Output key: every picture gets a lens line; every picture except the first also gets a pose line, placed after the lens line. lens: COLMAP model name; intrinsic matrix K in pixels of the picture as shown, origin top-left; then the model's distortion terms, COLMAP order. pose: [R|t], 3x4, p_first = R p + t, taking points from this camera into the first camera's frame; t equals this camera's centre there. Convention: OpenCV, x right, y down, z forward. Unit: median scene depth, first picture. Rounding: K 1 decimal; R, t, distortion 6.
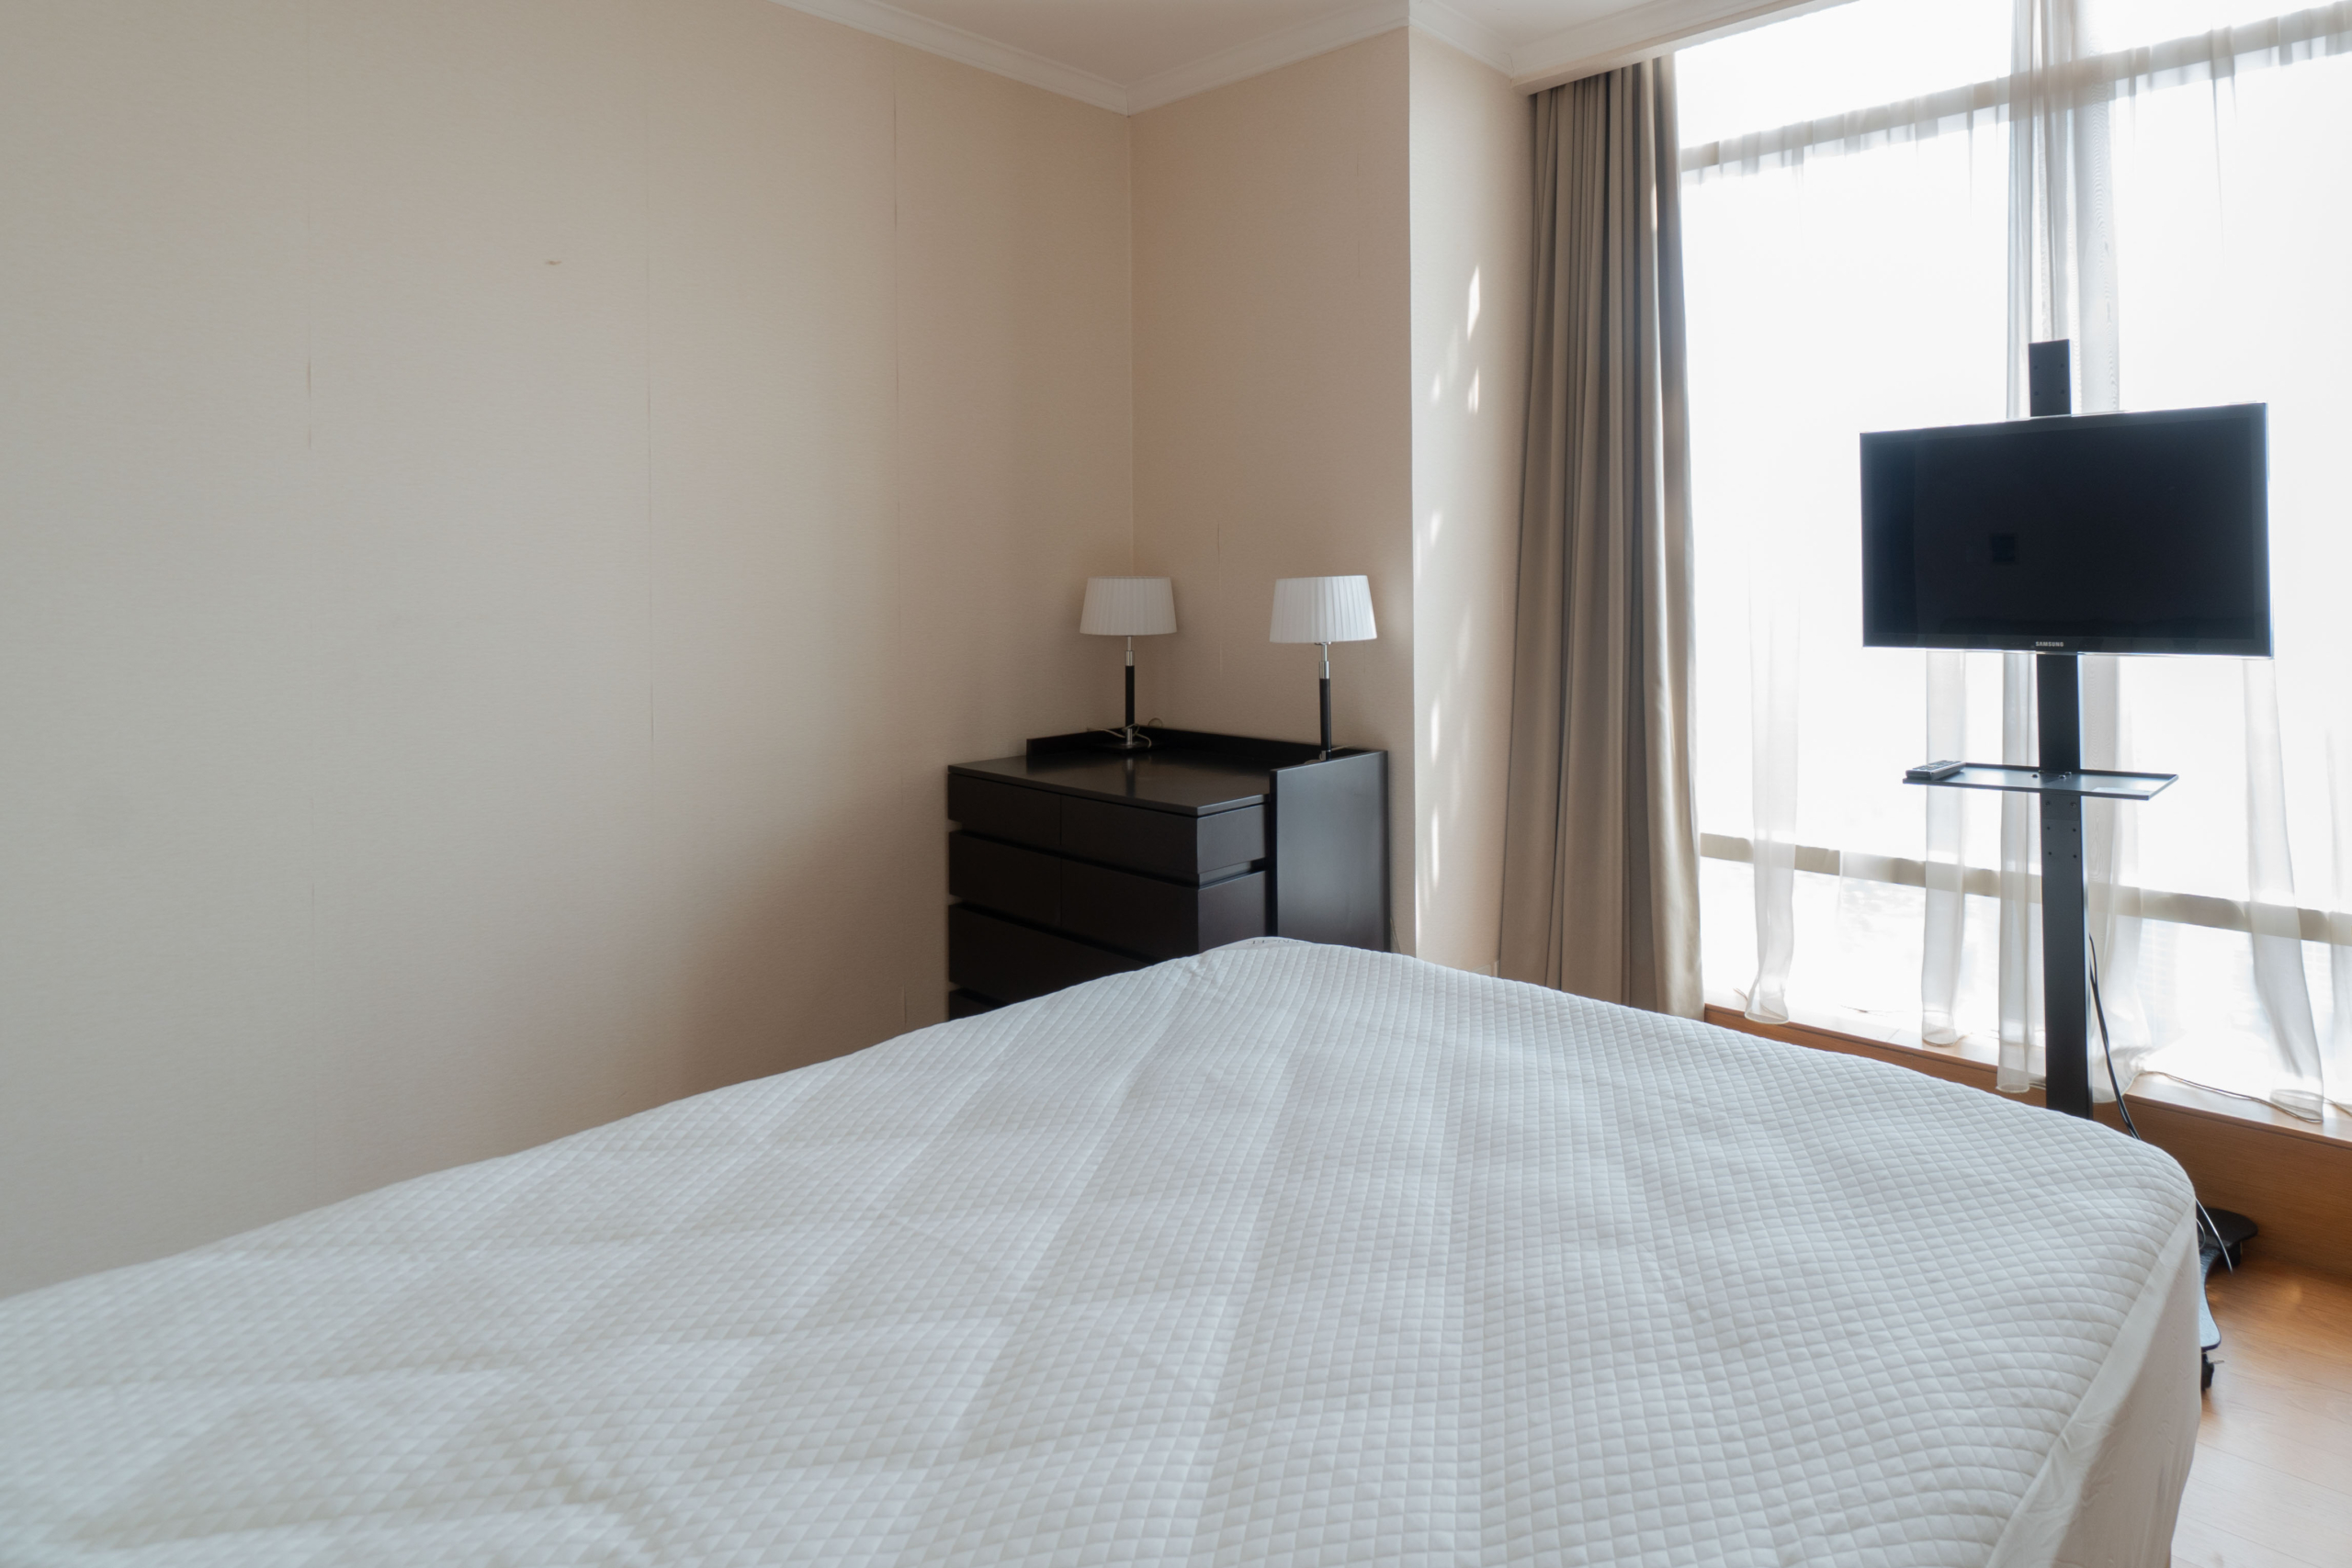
lens RADIAL K [[1311.1, 0, 1511.6], [0, 1311.1, 555.5], [0, 0, 1]] dist [-0.005072, 0.001515]
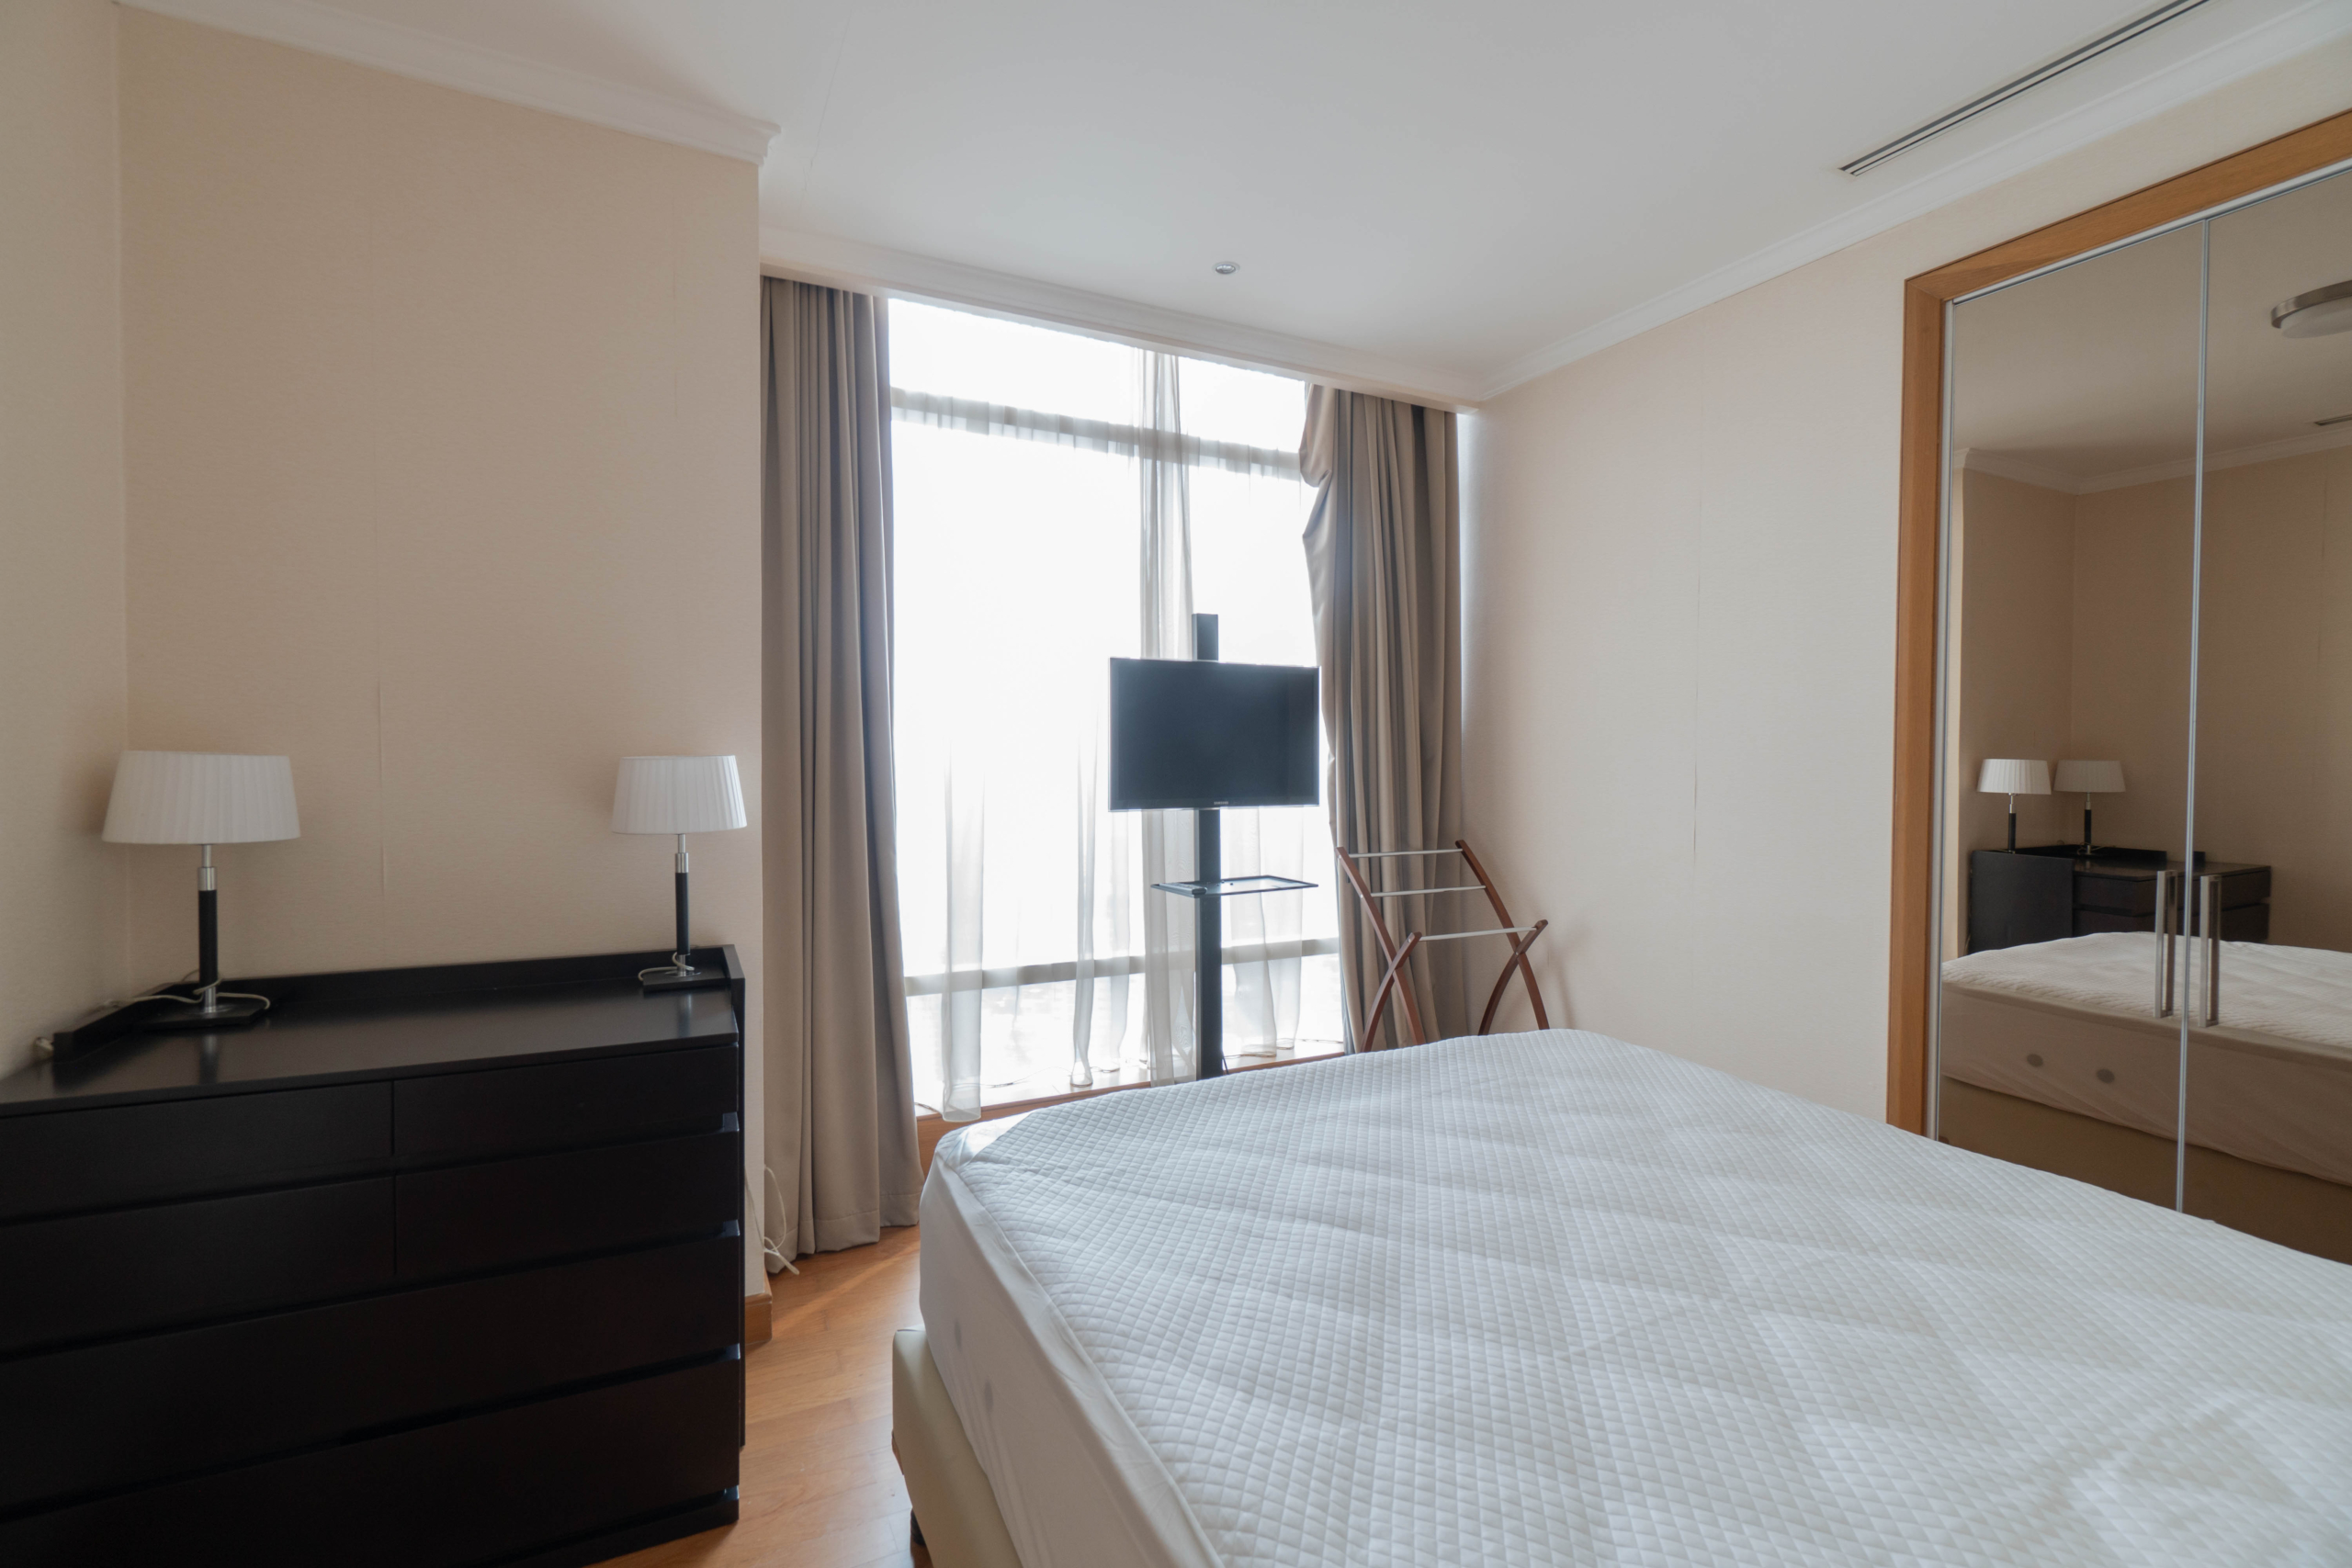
lens RADIAL K [[1026.9, 0, 1120.7], [0, 1026.9, 785.3], [0, 0, 1]] dist [-0.002050, 0.000481]
pose [[0.451469, -0.011130, 0.892217, -0.767195], [-0.016284, 0.999653, 0.020710, 0.021047], [-0.892138, -0.023879, 0.451131, 0.538342]]
